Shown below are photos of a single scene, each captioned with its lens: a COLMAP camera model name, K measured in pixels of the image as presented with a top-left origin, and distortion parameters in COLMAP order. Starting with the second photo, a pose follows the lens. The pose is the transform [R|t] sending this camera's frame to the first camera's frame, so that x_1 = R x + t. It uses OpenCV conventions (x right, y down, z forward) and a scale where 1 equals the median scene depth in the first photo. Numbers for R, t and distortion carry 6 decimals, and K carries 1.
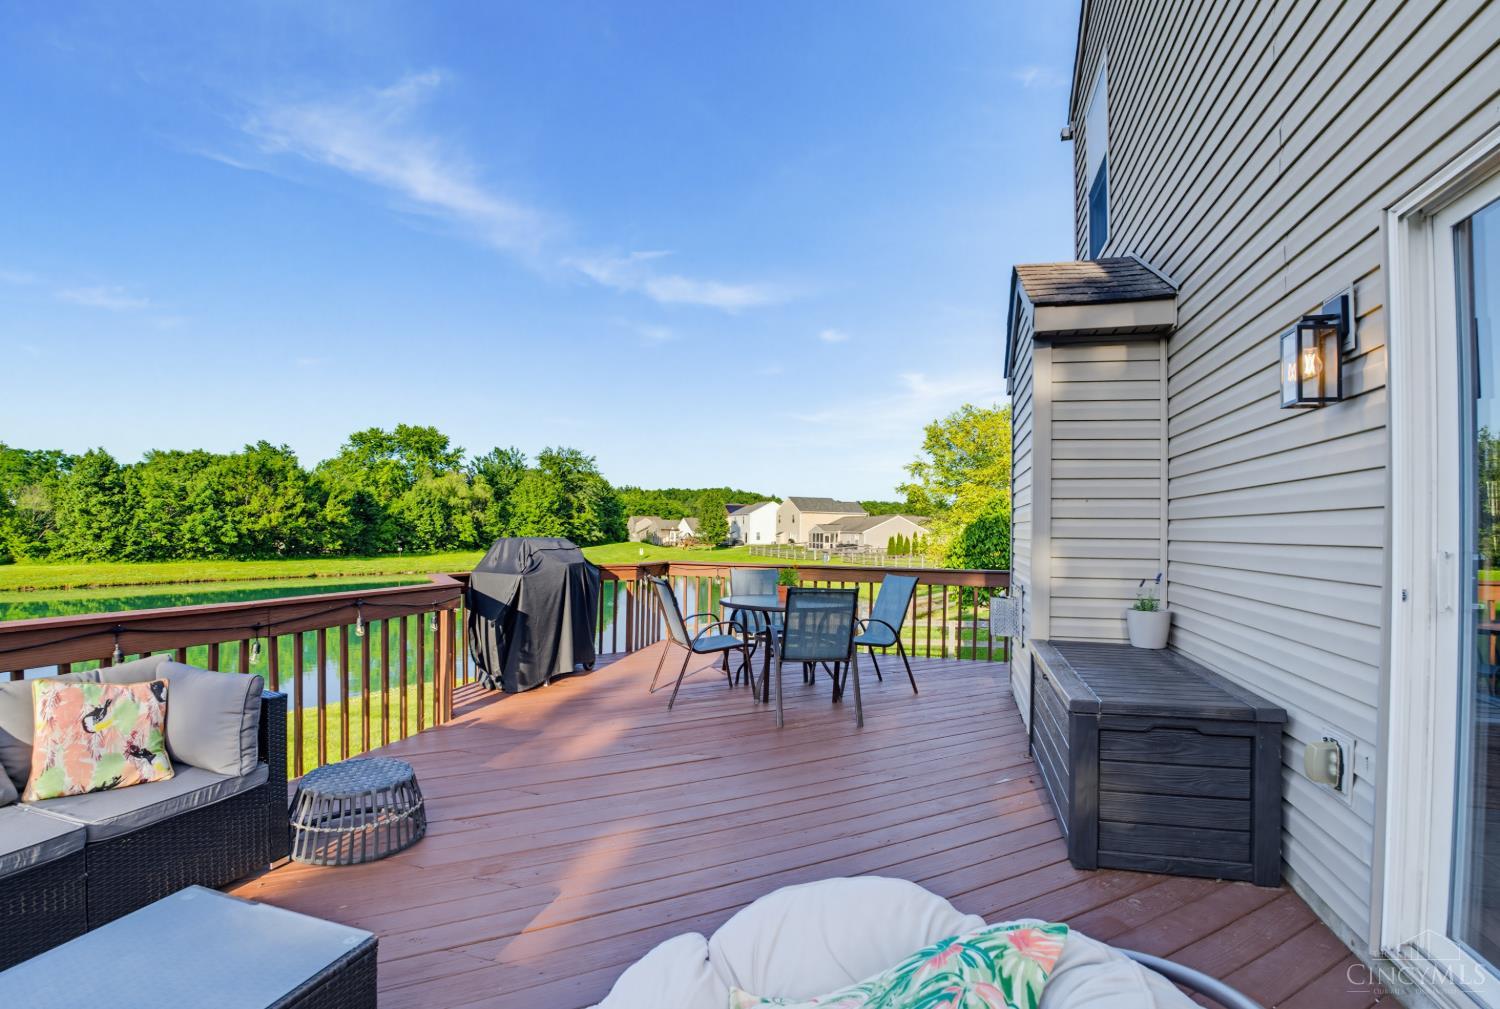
lens RADIAL K [[710.0, 0, 752.2], [0, 710.0, 520.0], [0, 0, 1]] dist [-0.048098, -0.000095]
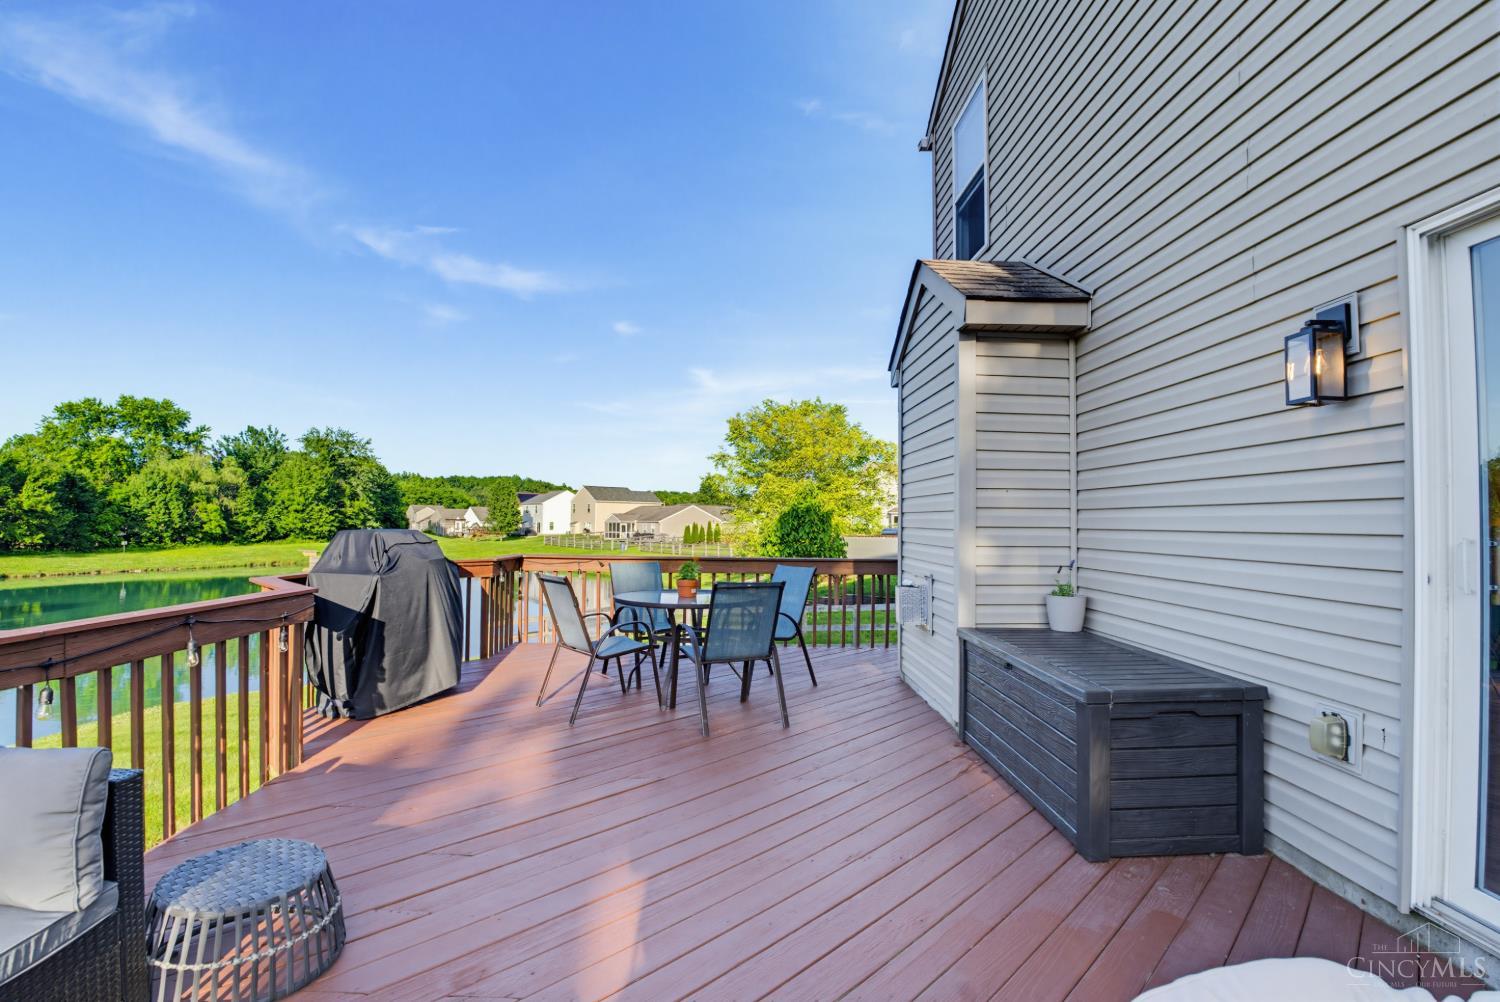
lens RADIAL K [[698.4, 0, 750.0], [0, 698.4, 501.0], [0, 0, 1]] dist [-0.046921, 0.001106]
pose [[0.957347, 0.004804, 0.288901, -0.138212], [-0.001359, 0.999926, -0.012123, 0.000051], [-0.288938, 0.011213, 0.957282, 0.100613]]
